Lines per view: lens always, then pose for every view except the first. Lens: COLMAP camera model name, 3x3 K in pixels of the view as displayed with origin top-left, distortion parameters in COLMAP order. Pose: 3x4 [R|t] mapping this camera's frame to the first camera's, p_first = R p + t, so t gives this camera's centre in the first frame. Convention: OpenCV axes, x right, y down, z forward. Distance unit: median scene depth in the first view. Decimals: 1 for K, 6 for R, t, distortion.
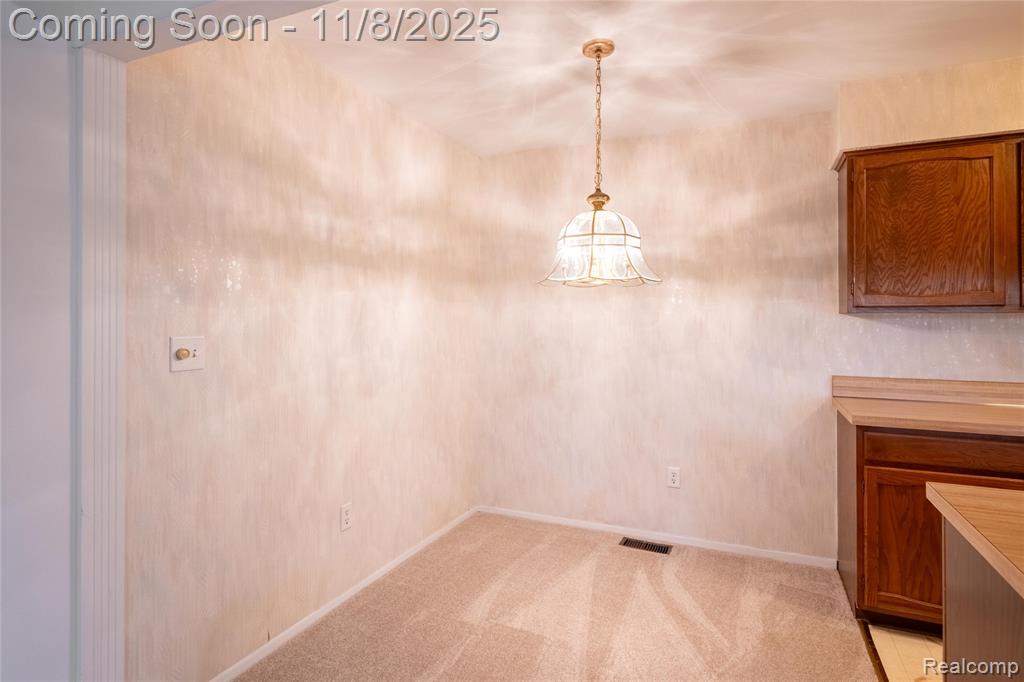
lens RADIAL K [[544.3, 0, 516.1], [0, 544.3, 316.7], [0, 0, 1]] dist [0.004985, -0.006617]
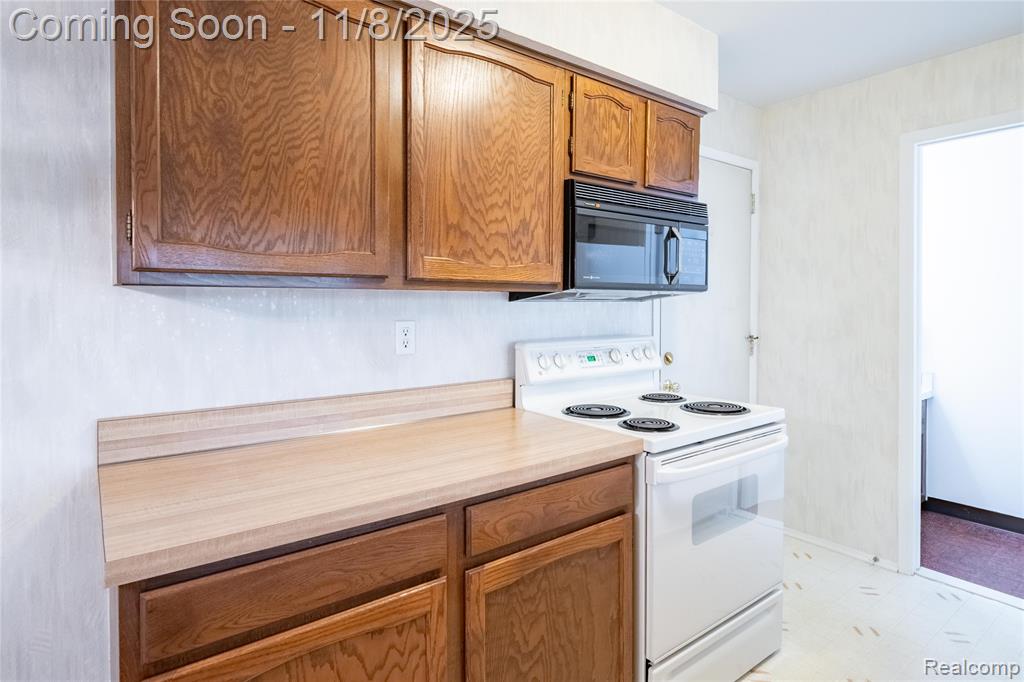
lens RADIAL K [[544.3, 0, 508.3], [0, 544.3, 309.2], [0, 0, 1]] dist [0.004985, -0.006617]
pose [[0.482473, -0.012136, 0.875827, 0.378654], [-0.010057, 0.999761, 0.019393, 0.002146], [-0.875853, -0.018165, 0.482236, 0.521035]]
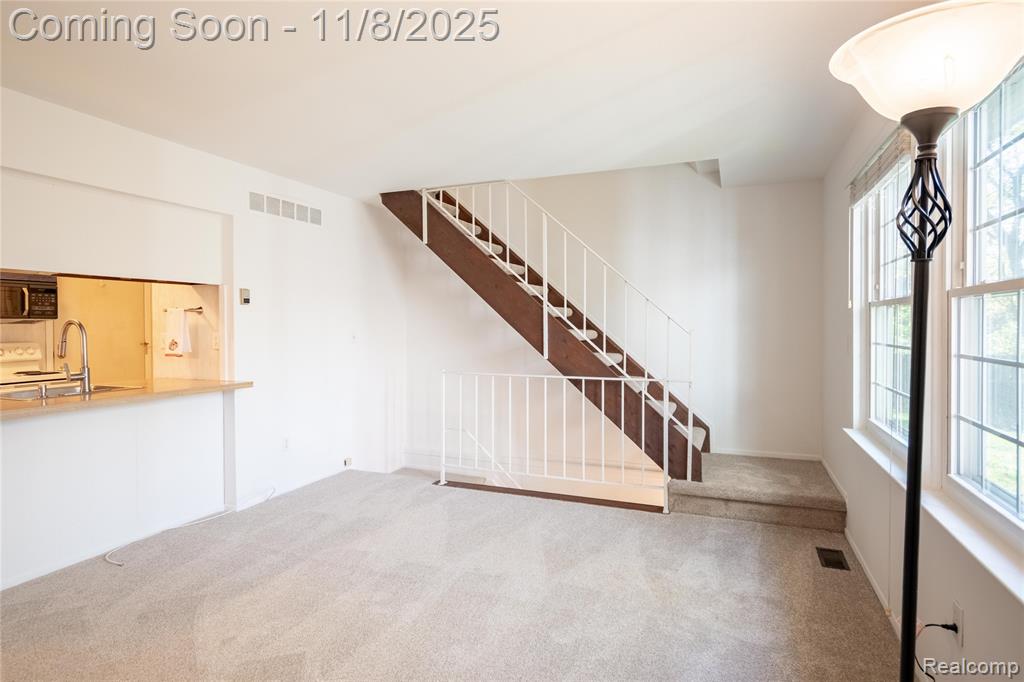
lens RADIAL K [[544.3, 0, 518.2], [0, 544.3, 333.0], [0, 0, 1]] dist [0.004985, -0.006617]
pose [[-0.035093, -0.015145, 0.999269, -0.505458], [-0.004177, 0.999879, 0.015007, 0.001125], [-0.999375, -0.003648, -0.035152, -0.745542]]
